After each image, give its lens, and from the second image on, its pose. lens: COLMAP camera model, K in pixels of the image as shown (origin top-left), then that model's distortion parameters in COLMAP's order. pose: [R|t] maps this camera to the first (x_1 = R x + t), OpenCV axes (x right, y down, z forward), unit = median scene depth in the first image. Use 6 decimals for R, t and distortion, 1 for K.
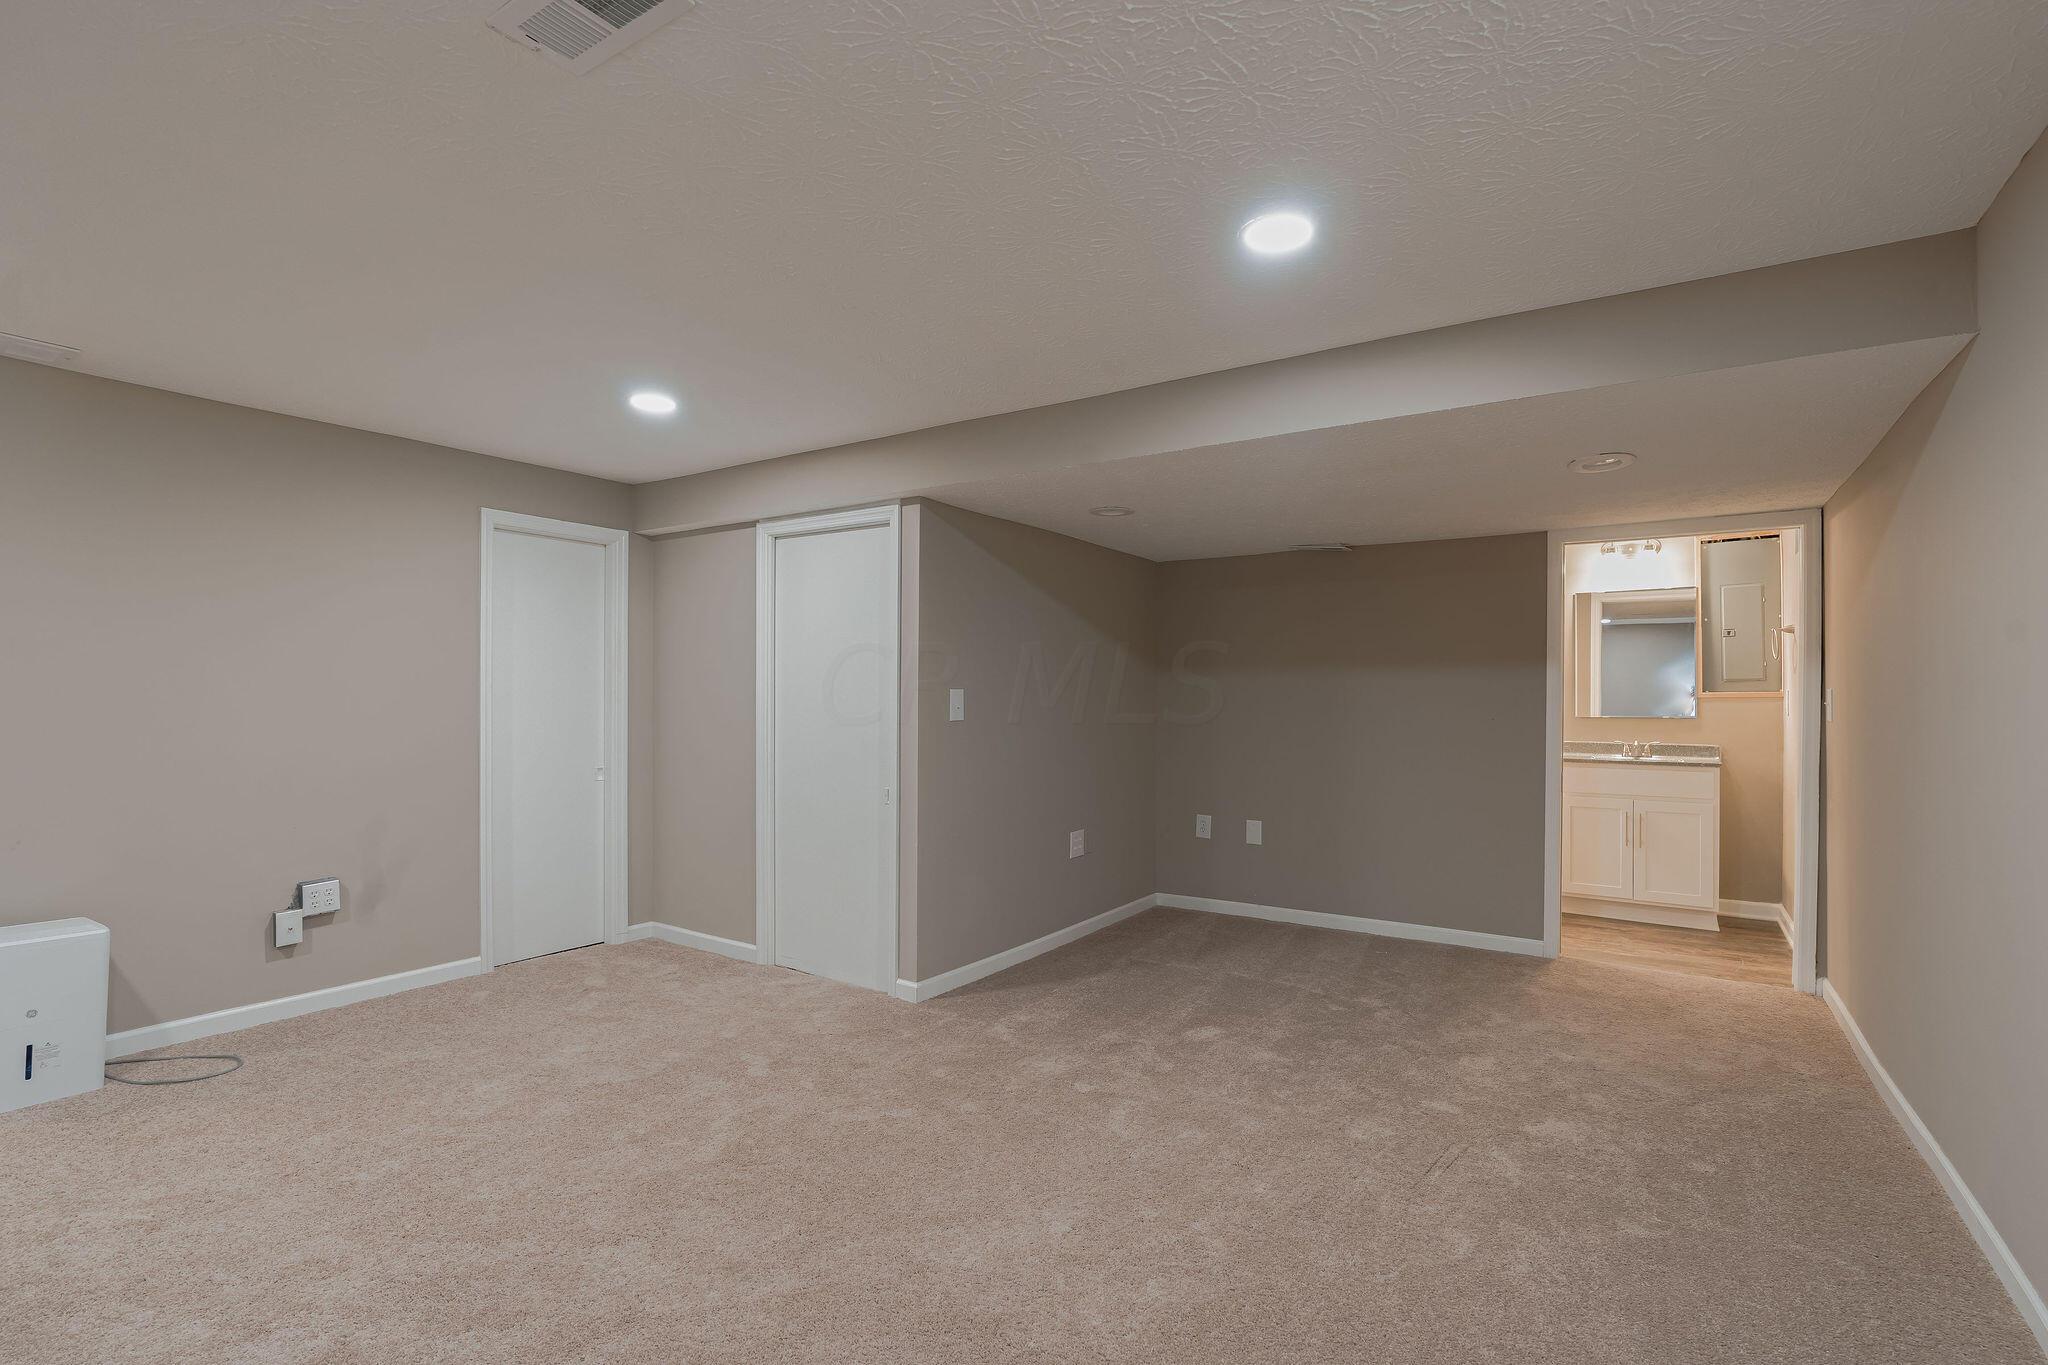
lens RADIAL K [[1005.2, 0, 1023.5], [0, 1005.2, 657.3], [0, 0, 1]] dist [-0.013612, 0.004107]
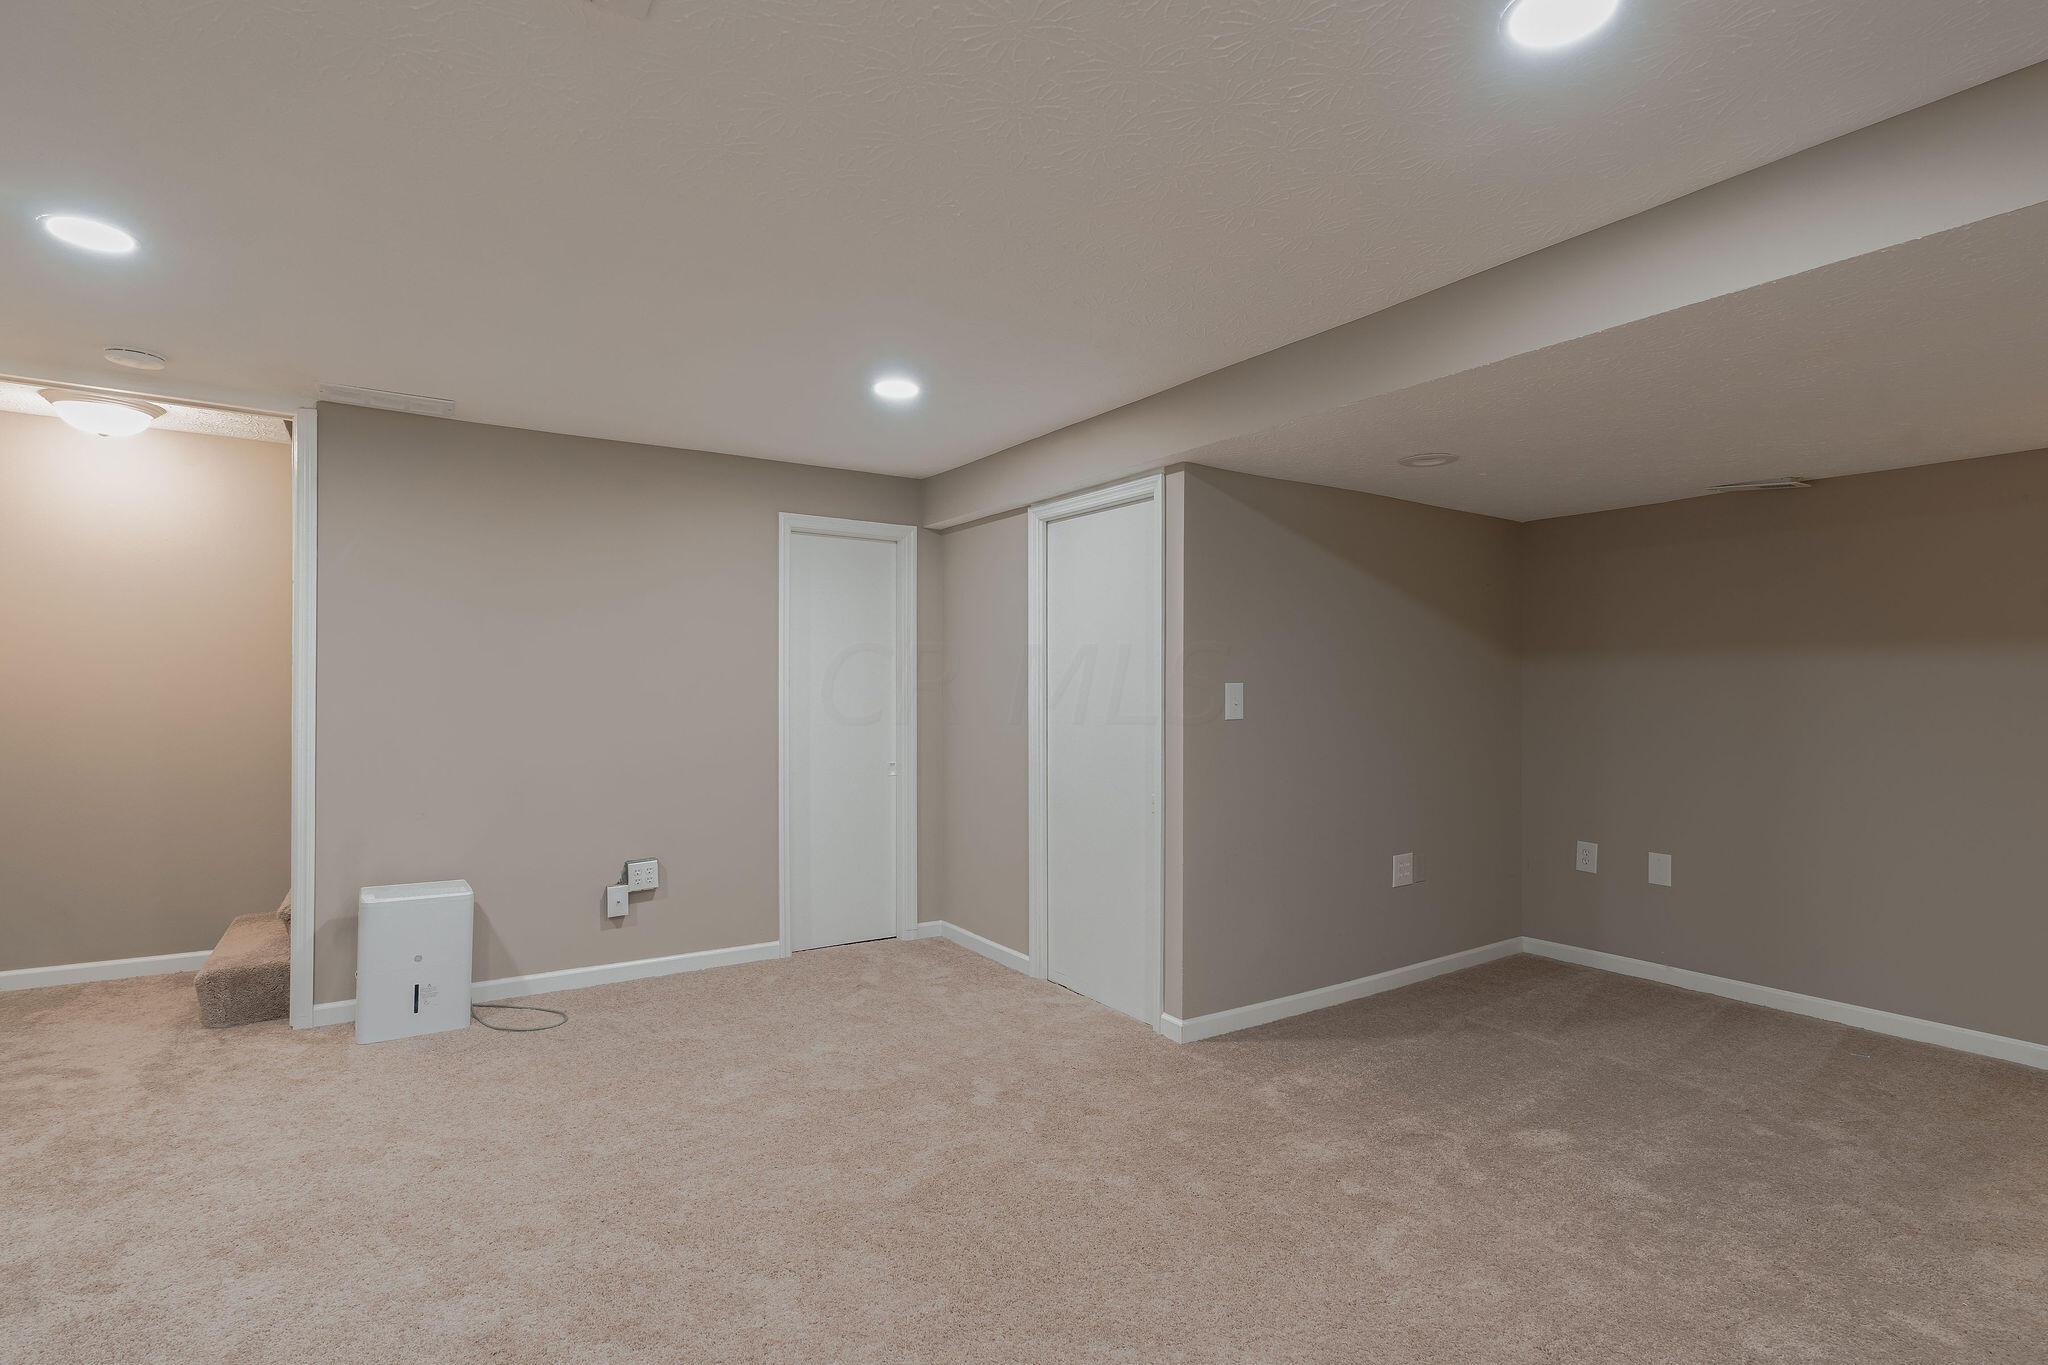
lens RADIAL K [[1005.2, 0, 1023.5], [0, 1005.2, 657.3], [0, 0, 1]] dist [-0.013612, 0.004107]
pose [[0.915789, -0.015875, -0.401347, 0.130565], [0.017869, 0.999840, 0.001226, 0.006477], [0.401263, -0.008294, 0.915925, 0.161648]]
